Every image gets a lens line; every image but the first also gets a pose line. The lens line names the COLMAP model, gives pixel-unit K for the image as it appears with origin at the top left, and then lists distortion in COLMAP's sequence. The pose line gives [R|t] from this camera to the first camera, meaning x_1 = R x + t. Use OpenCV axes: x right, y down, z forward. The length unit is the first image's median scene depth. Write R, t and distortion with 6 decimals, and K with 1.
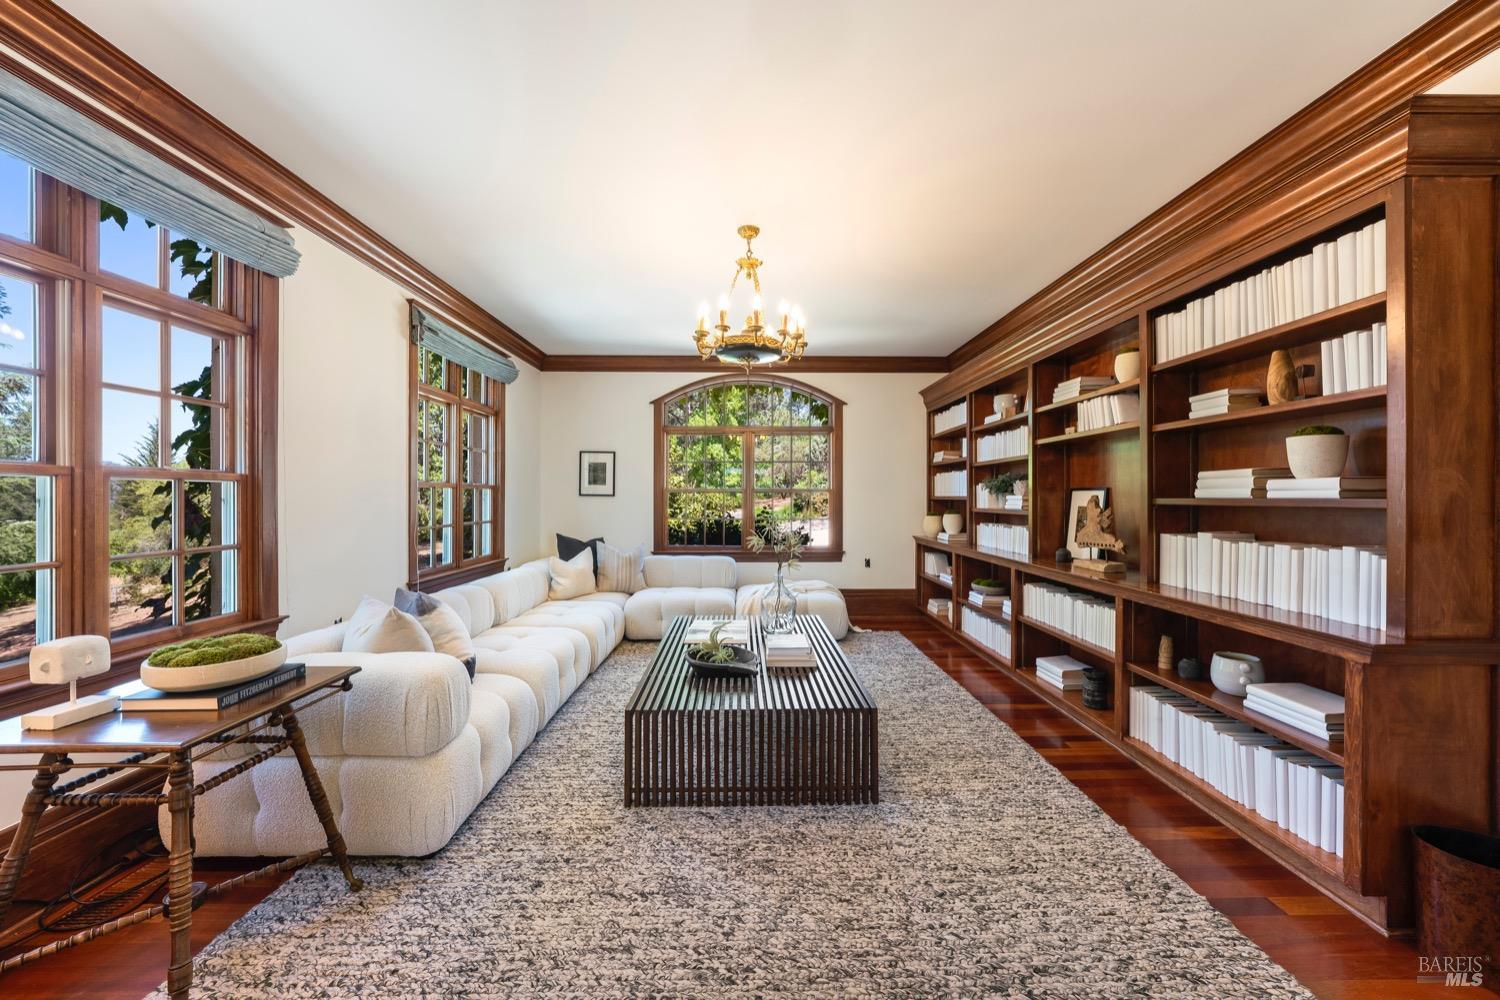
lens RADIAL K [[566.0, 0, 750.7], [0, 566.0, 496.9], [0, 0, 1]] dist [-0.000486, -0.000003]
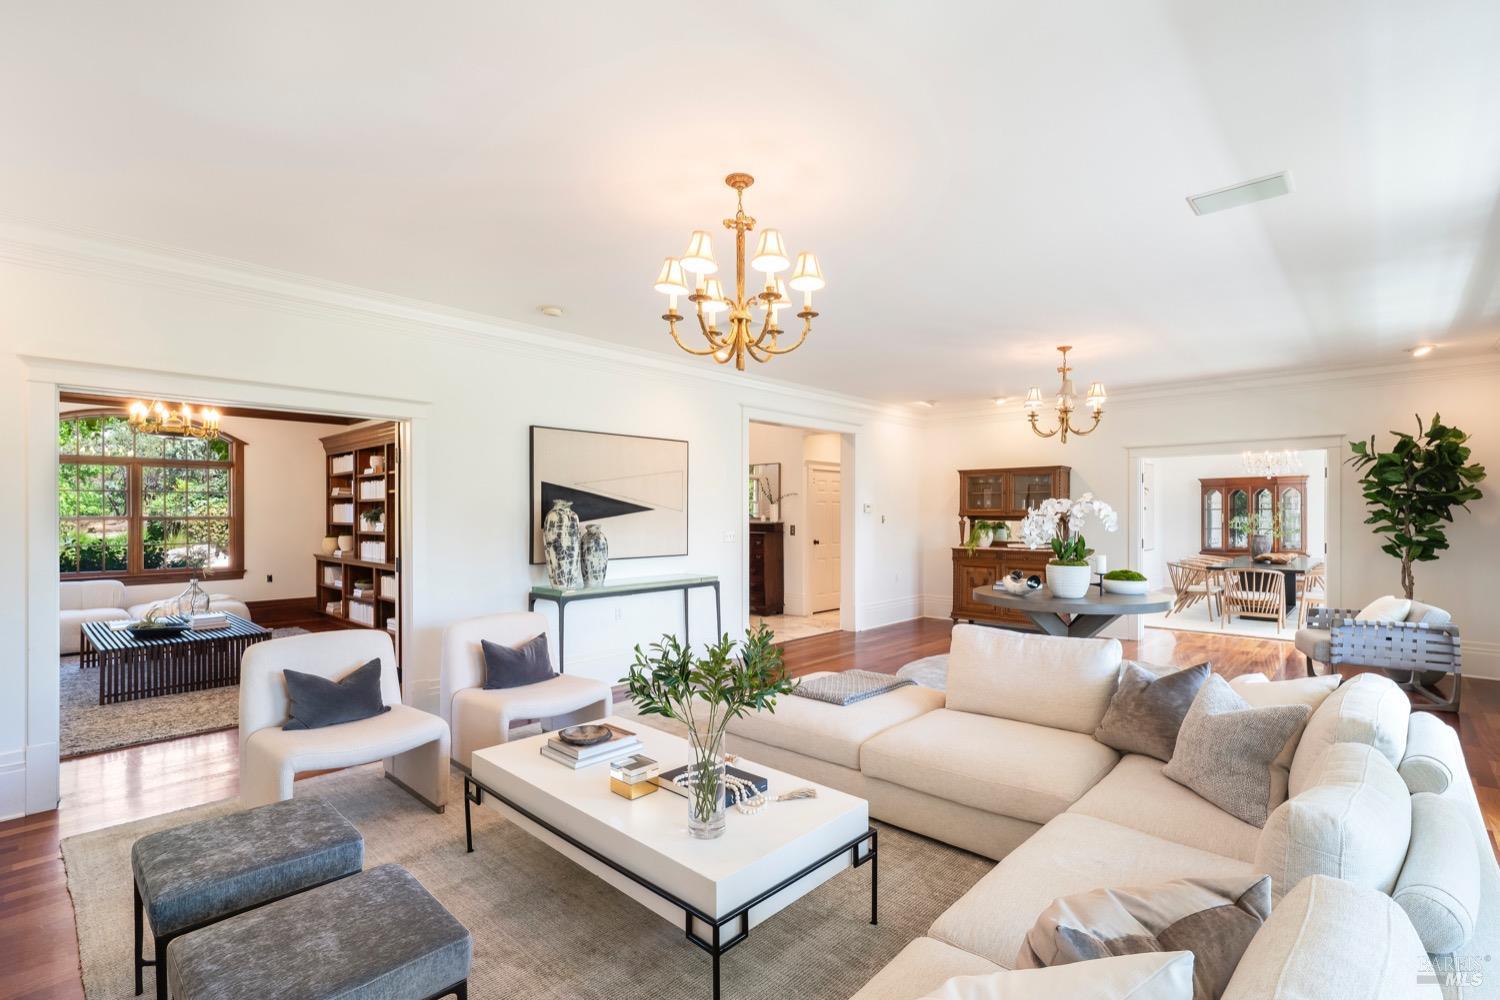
lens RADIAL K [[687.4, 0, 752.5], [0, 687.4, 510.4], [0, 0, 1]] dist [0.000892, 0.000035]
pose [[0.688401, 0.000594, 0.725330, -0.159569], [0.003858, 0.999983, -0.004480, -0.018624], [-0.725320, 0.005882, 0.688386, -0.815221]]
